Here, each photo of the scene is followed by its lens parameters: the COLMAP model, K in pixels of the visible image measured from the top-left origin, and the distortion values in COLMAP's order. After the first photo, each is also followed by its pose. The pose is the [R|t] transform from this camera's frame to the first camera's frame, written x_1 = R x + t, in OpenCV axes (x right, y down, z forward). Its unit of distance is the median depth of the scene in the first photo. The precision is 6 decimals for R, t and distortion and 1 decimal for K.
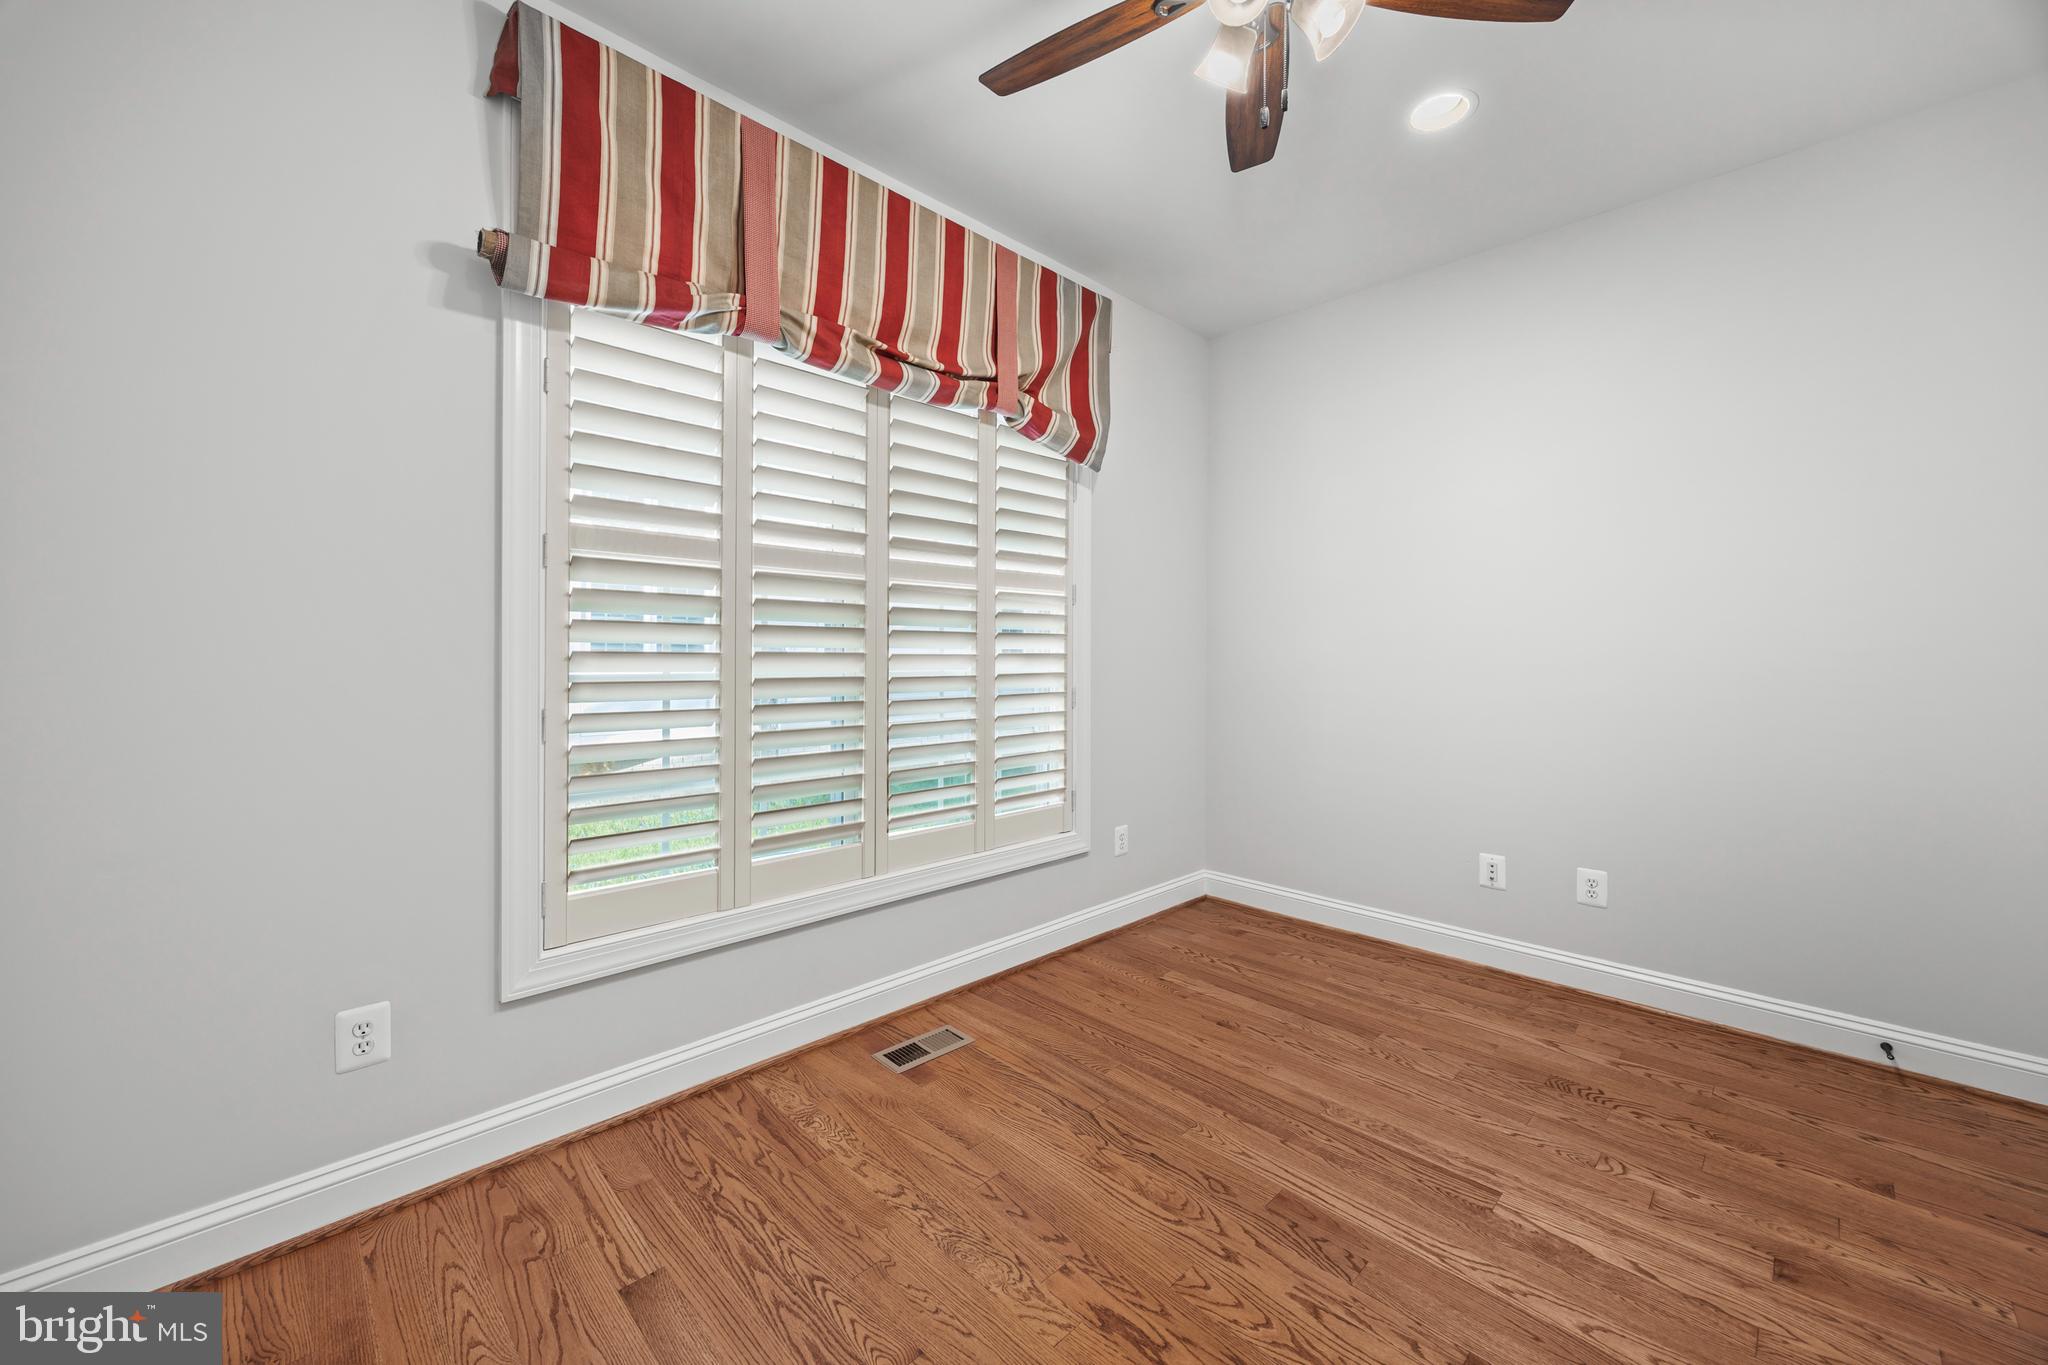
lens RADIAL K [[787.1, 0, 1021.5], [0, 787.1, 670.8], [0, 0, 1]] dist [-0.001854, -0.000004]
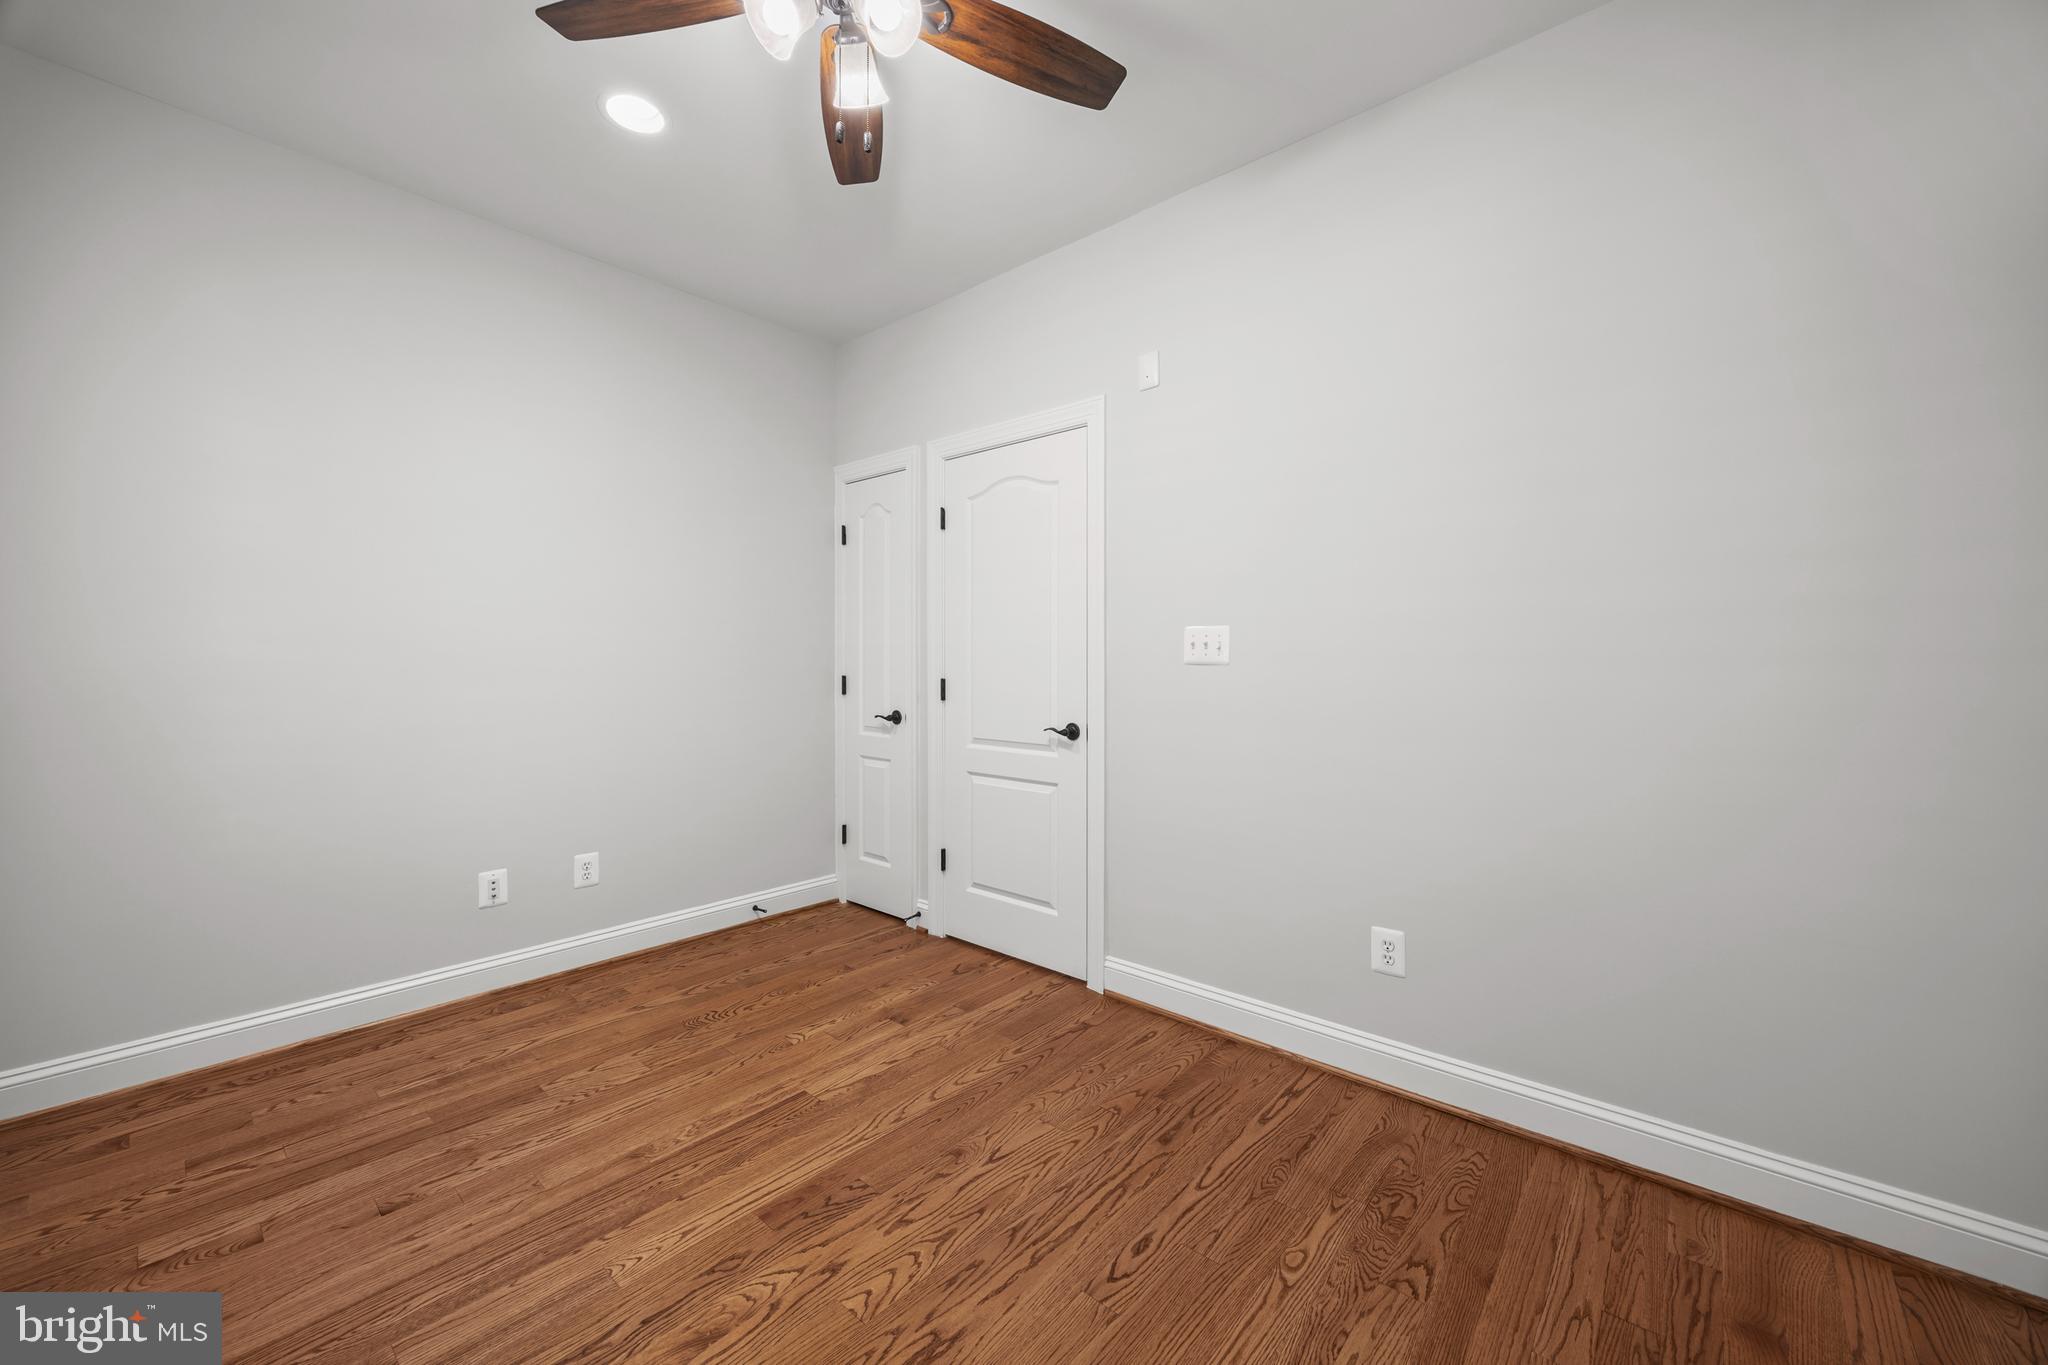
lens RADIAL K [[787.1, 0, 1021.5], [0, 787.1, 672.7], [0, 0, 1]] dist [-0.001854, -0.000004]
pose [[-0.075885, -0.016136, 0.996986, -0.569631], [0.016130, 0.999718, 0.017408, -0.013593], [-0.996986, 0.017403, -0.075603, 0.648502]]
